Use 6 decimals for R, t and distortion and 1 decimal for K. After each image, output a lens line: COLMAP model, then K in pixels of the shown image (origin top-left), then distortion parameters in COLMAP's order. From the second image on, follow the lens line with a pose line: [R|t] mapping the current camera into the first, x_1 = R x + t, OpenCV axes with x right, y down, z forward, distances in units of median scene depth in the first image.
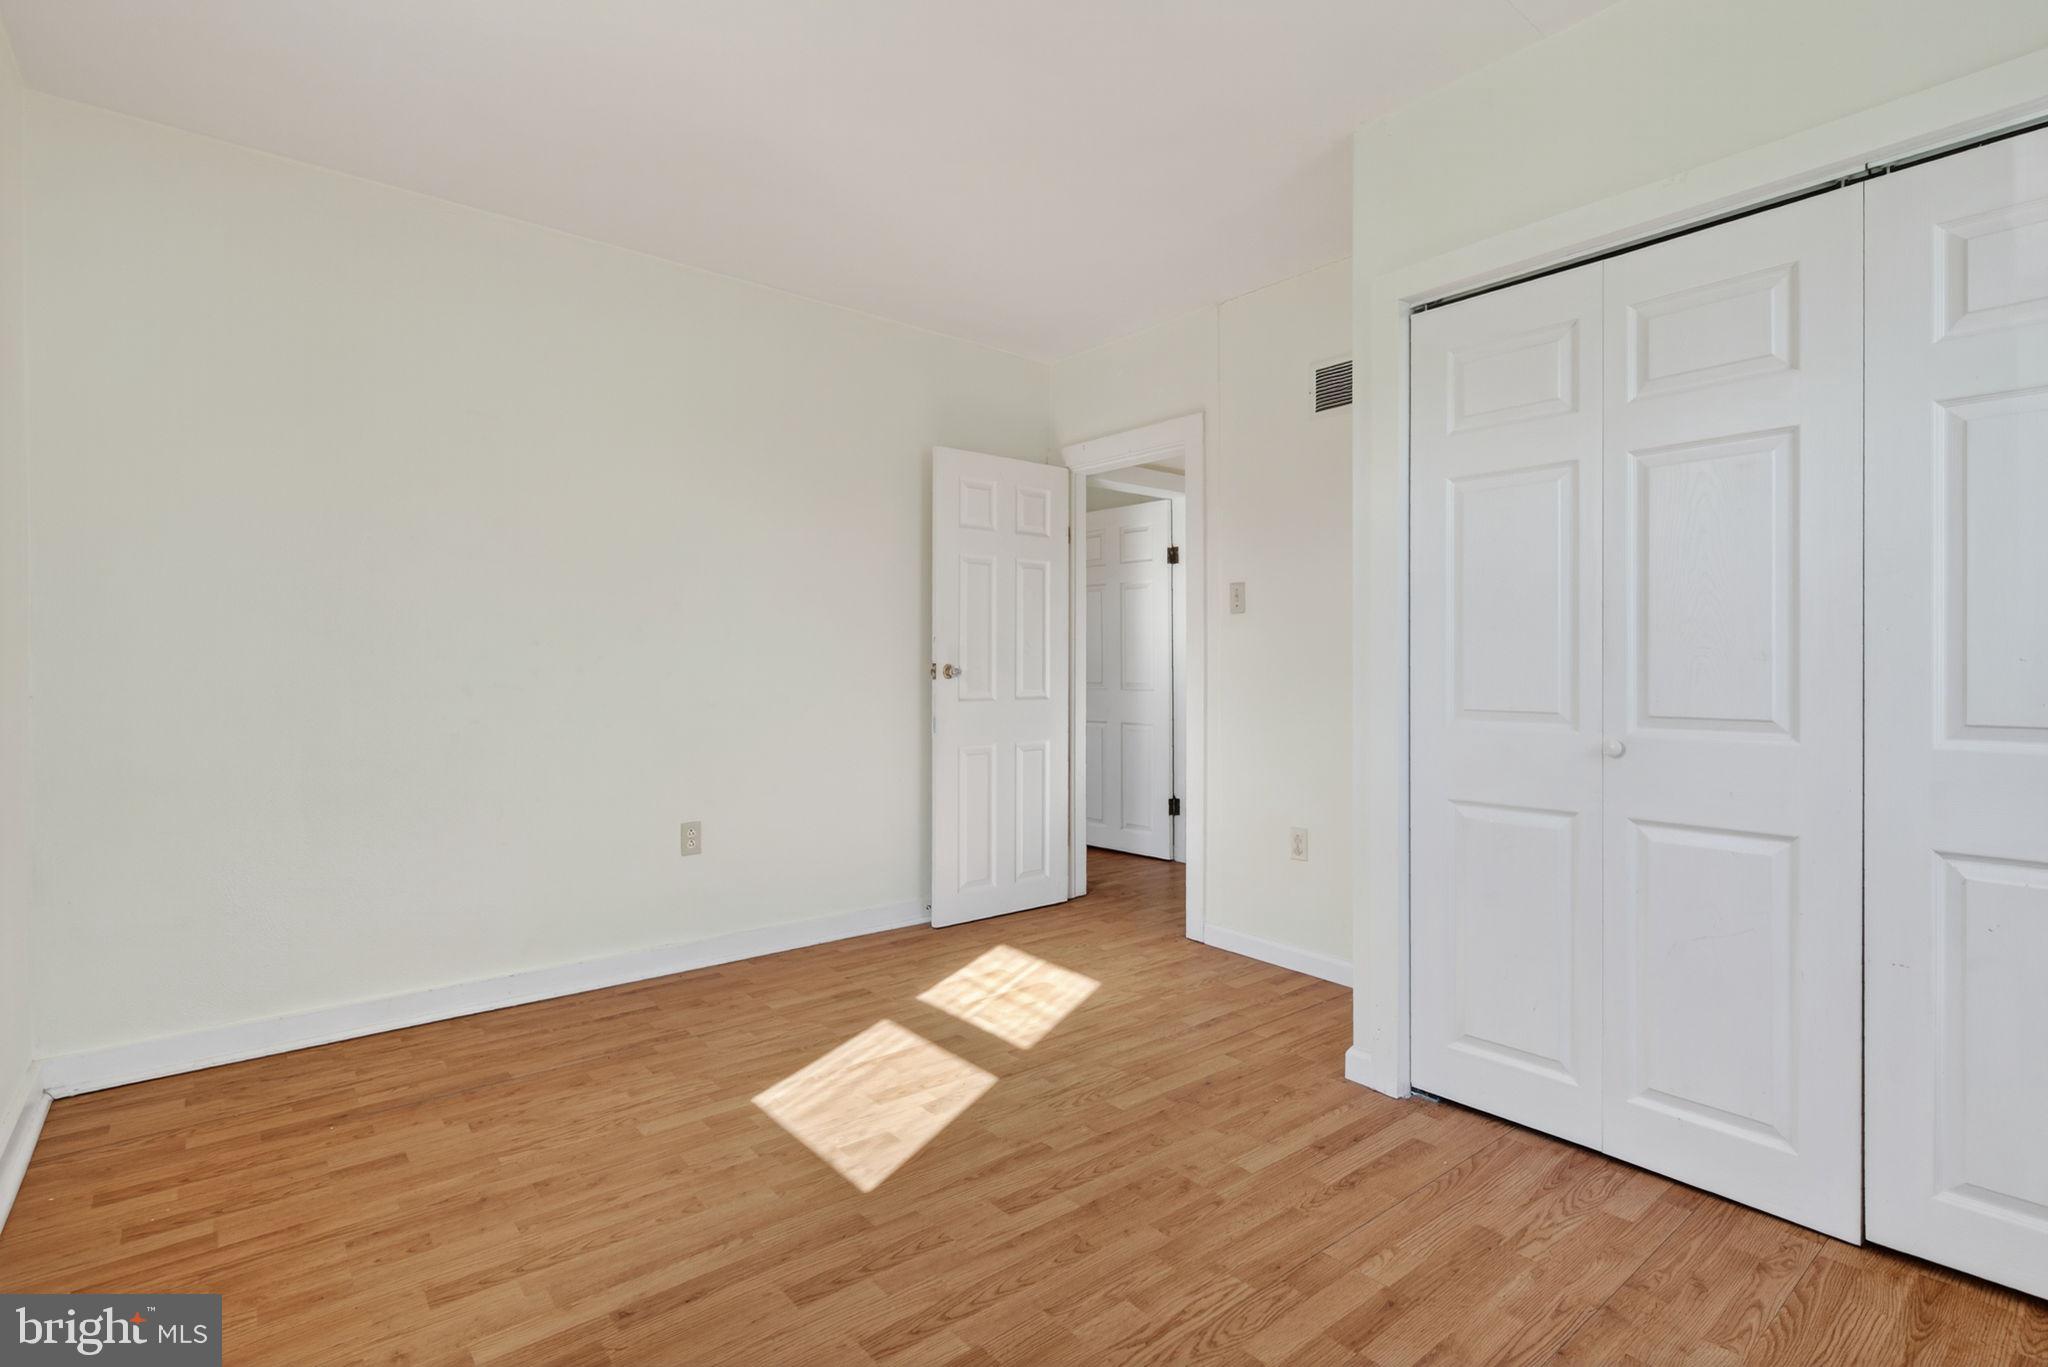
lens RADIAL K [[941.8, 0, 1028.2], [0, 941.8, 657.7], [0, 0, 1]] dist [0.011472, 0.000080]
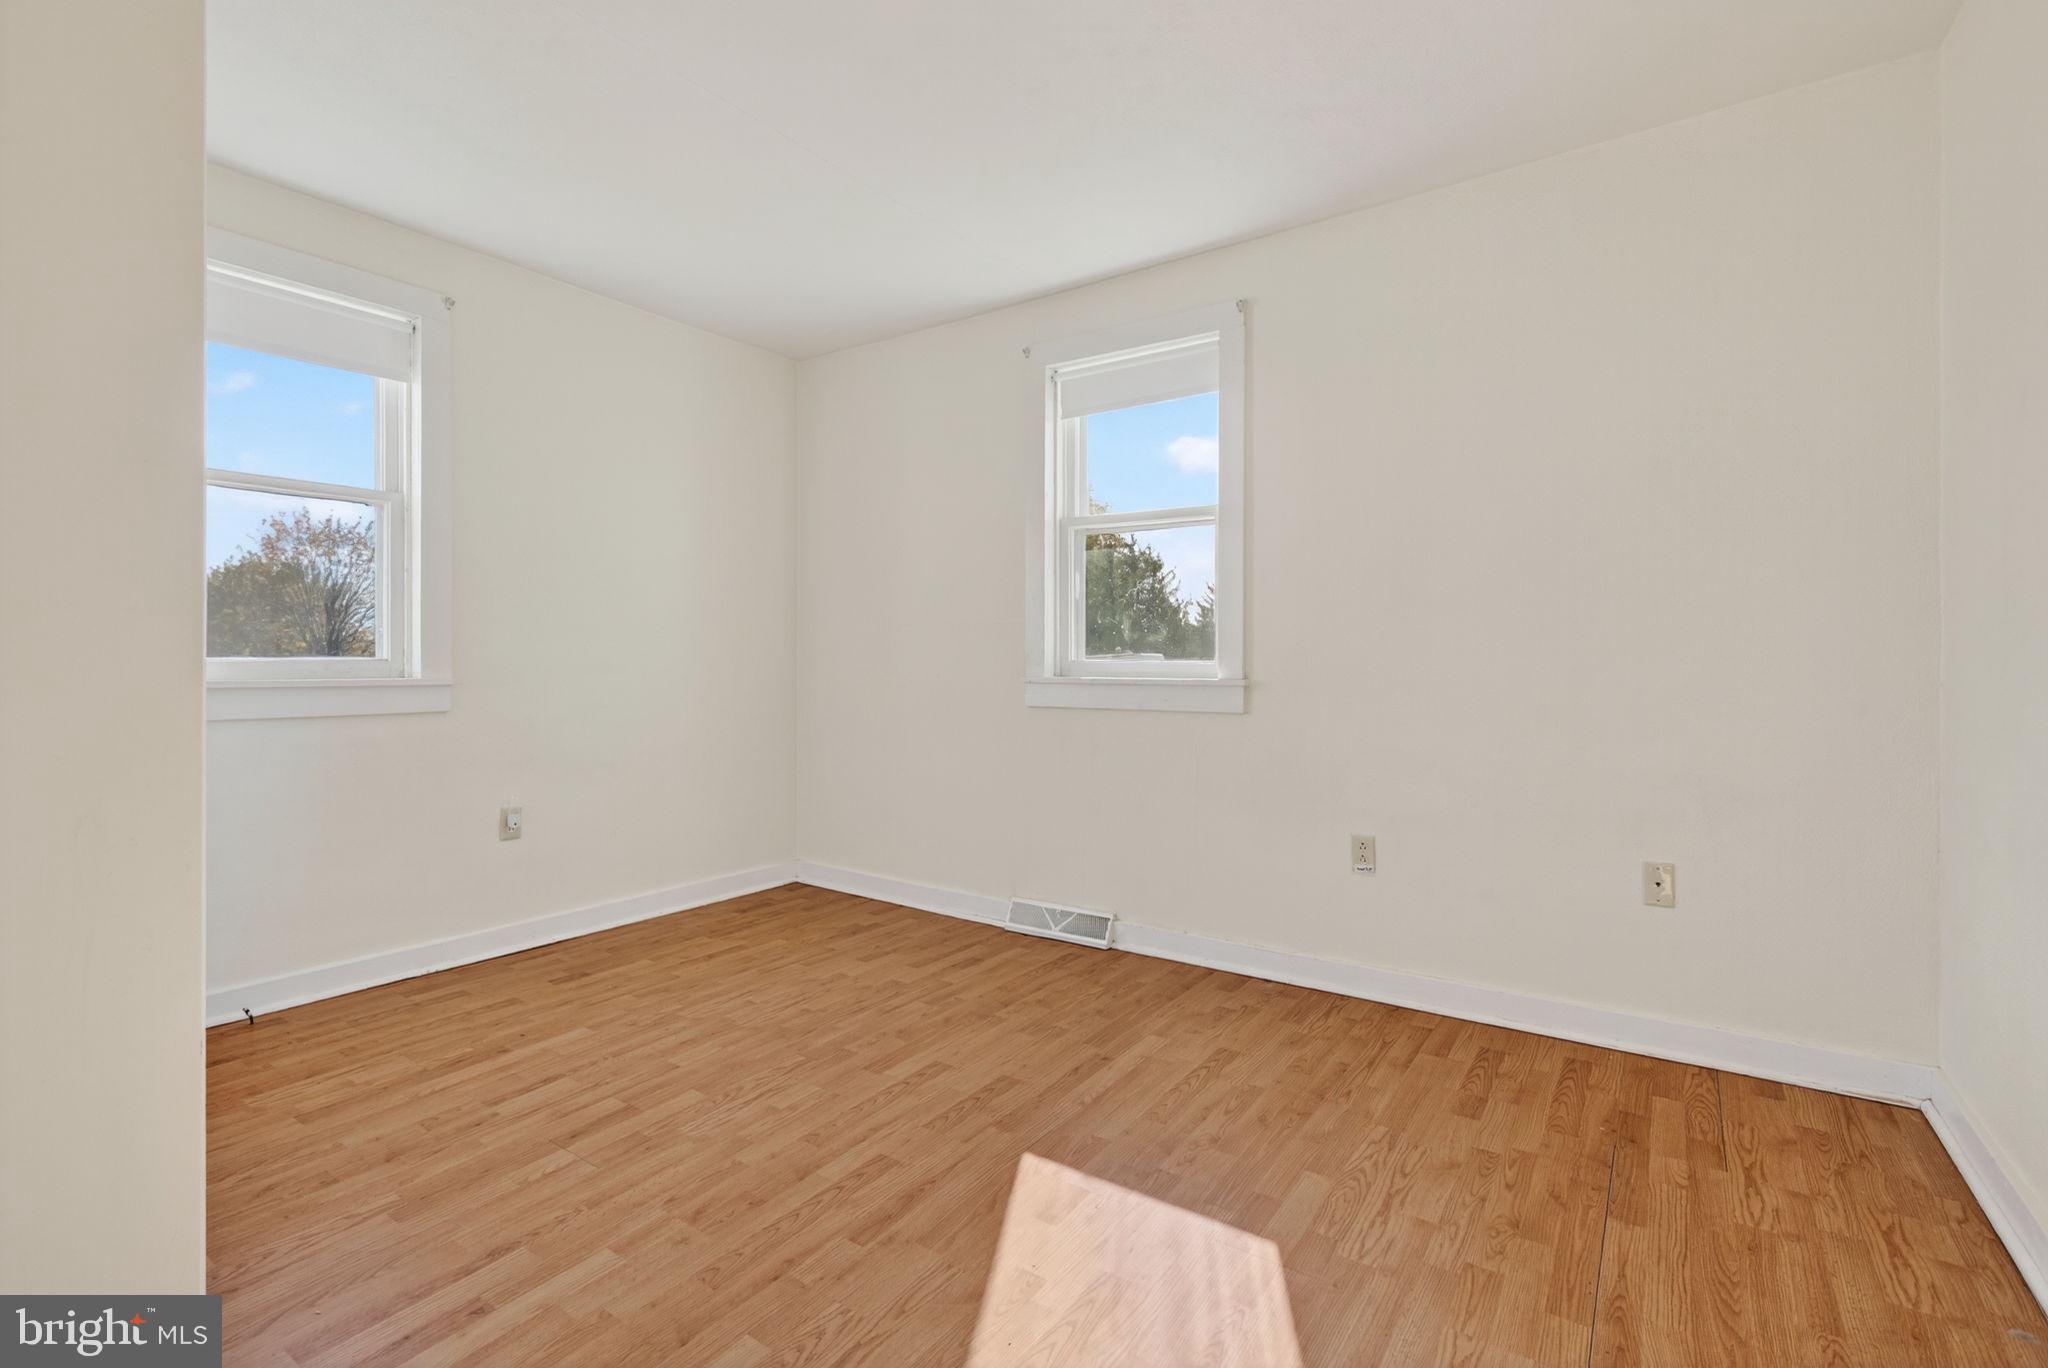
lens RADIAL K [[941.8, 0, 1028.2], [0, 941.8, 658.2], [0, 0, 1]] dist [0.011472, 0.000080]
pose [[-0.961902, 0.000564, -0.273393, 0.108003], [0.003076, 0.999957, -0.008759, 0.022785], [0.273376, -0.009267, -0.961863, 1.980817]]
